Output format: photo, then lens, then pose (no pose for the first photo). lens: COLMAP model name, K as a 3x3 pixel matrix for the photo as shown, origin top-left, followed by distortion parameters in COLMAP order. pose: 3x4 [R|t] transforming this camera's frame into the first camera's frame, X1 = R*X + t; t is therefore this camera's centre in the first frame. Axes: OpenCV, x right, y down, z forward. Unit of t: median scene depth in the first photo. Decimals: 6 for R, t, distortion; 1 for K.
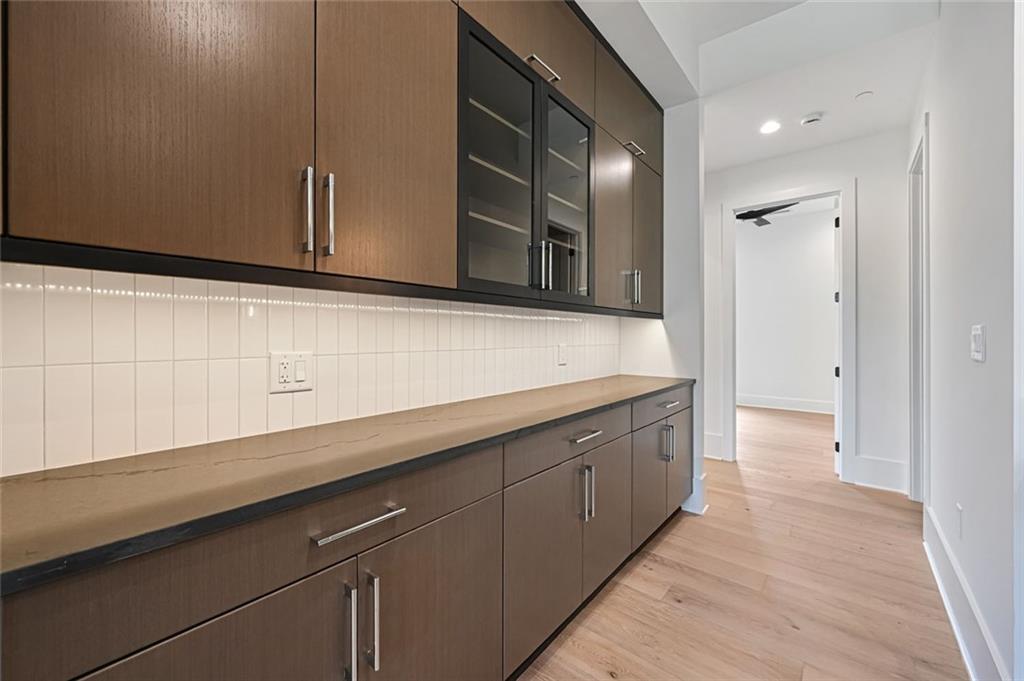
lens RADIAL K [[405.4, 0, 508.6], [0, 405.4, 331.1], [0, 0, 1]] dist [0.000988, 0.000782]
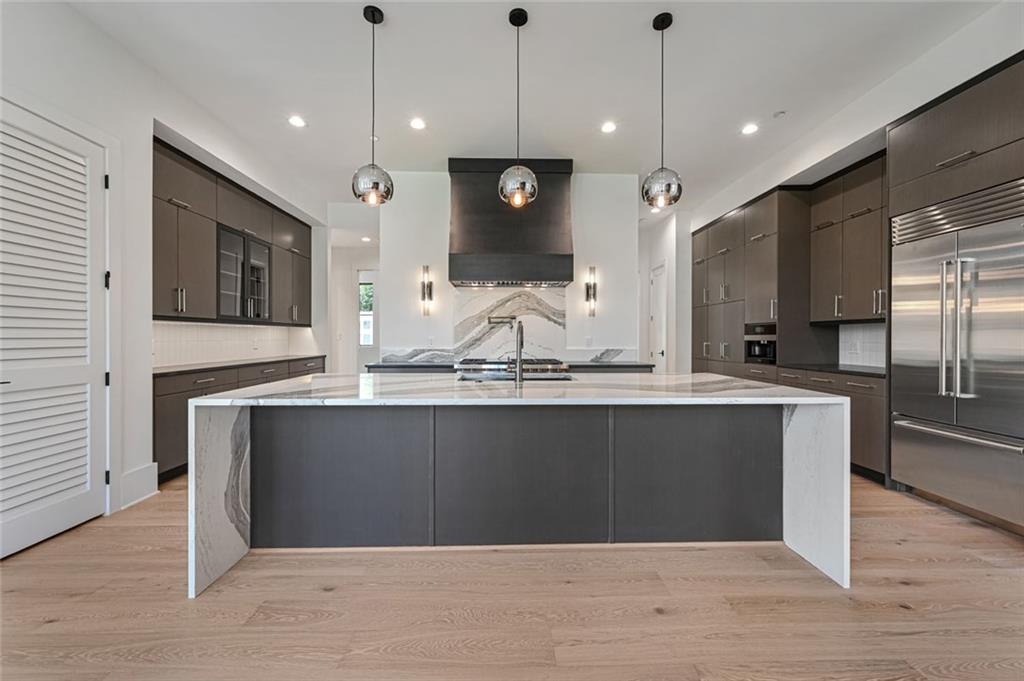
lens RADIAL K [[405.4, 0, 508.6], [0, 405.4, 336.5], [0, 0, 1]] dist [0.000988, 0.000782]
pose [[0.752821, -0.004125, 0.658212, -0.259810], [-0.001829, 0.999963, 0.008360, -0.002980], [-0.658223, -0.007497, 0.752786, -1.427960]]
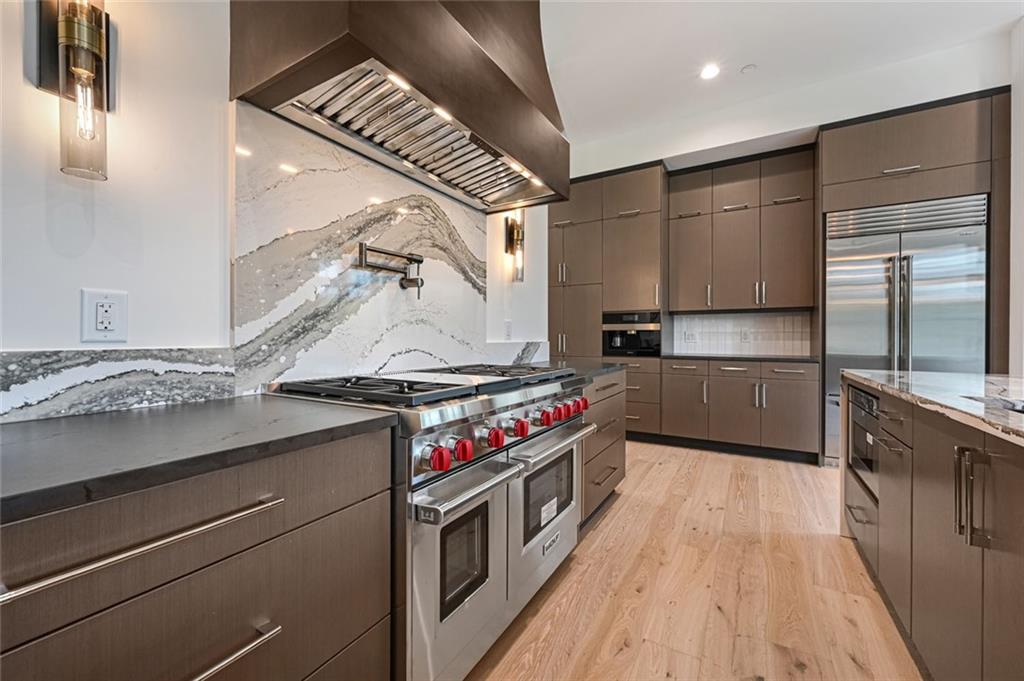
lens RADIAL K [[405.4, 0, 510.8], [0, 405.4, 338.1], [0, 0, 1]] dist [0.000988, 0.000782]
pose [[-0.162448, -0.008844, 0.986677, 0.292498], [-0.012006, 0.999904, 0.006986, 0.055232], [-0.986644, -0.010711, -0.162538, -0.036611]]
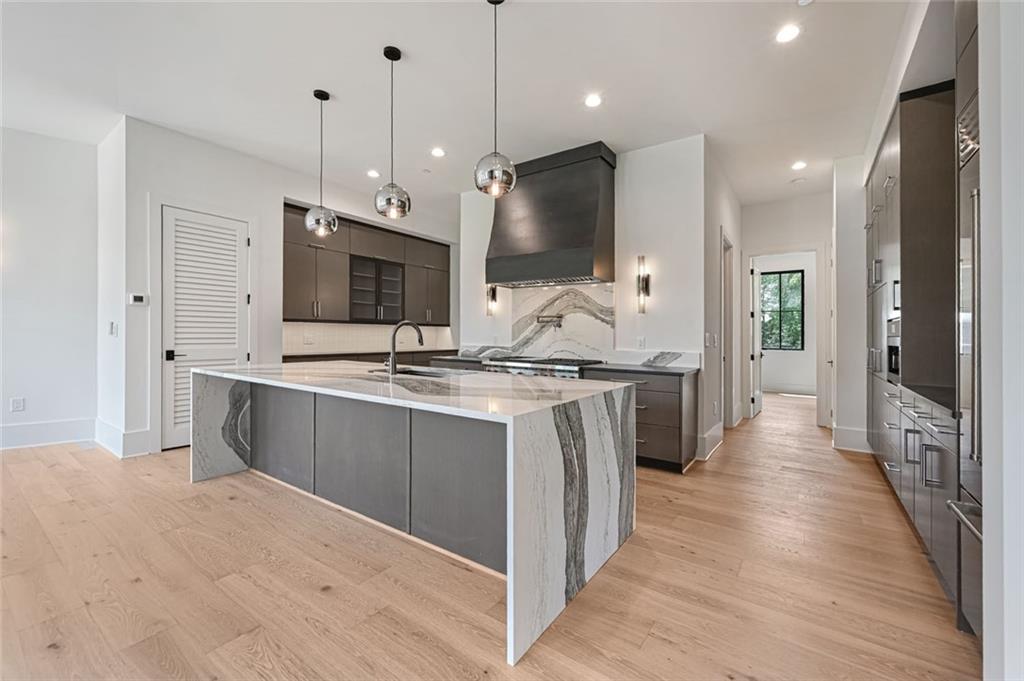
lens RADIAL K [[405.4, 0, 518.2], [0, 405.4, 337.8], [0, 0, 1]] dist [0.000988, 0.000782]
pose [[0.995517, 0.008232, 0.094229, 0.665067], [-0.009130, 0.999917, 0.009100, 0.007326], [-0.094146, -0.009920, 0.995509, -1.840383]]
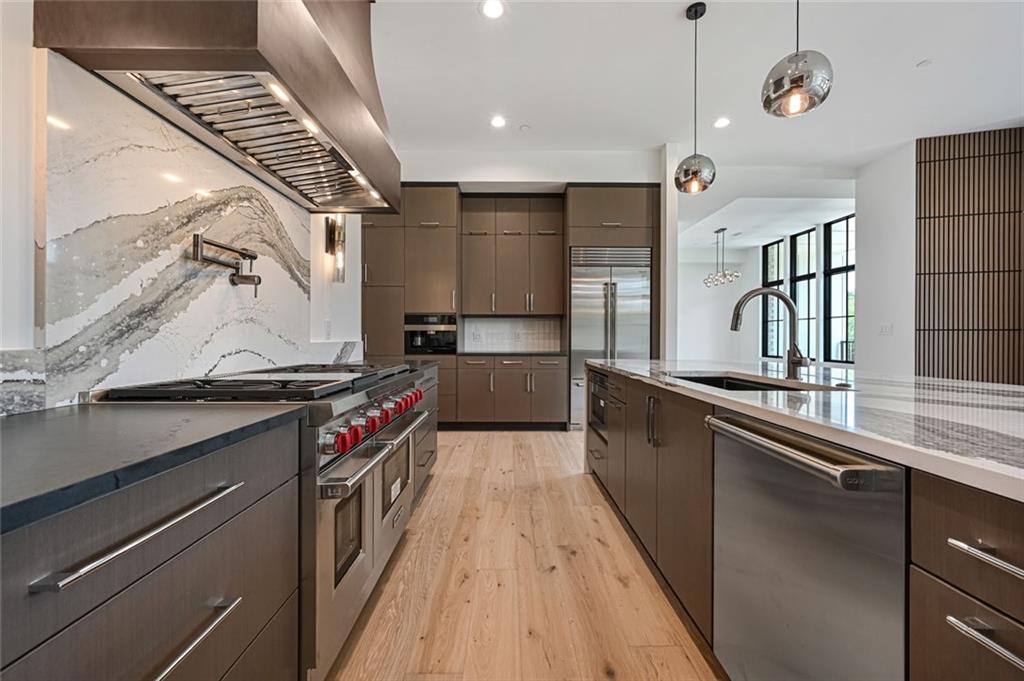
lens RADIAL K [[405.4, 0, 511.3], [0, 405.4, 337.7], [0, 0, 1]] dist [0.000988, 0.000782]
pose [[-0.649737, -0.008727, 0.760109, 0.221676], [-0.013882, 0.999904, -0.000386, 0.056201], [-0.760032, -0.010802, -0.649796, 0.121741]]
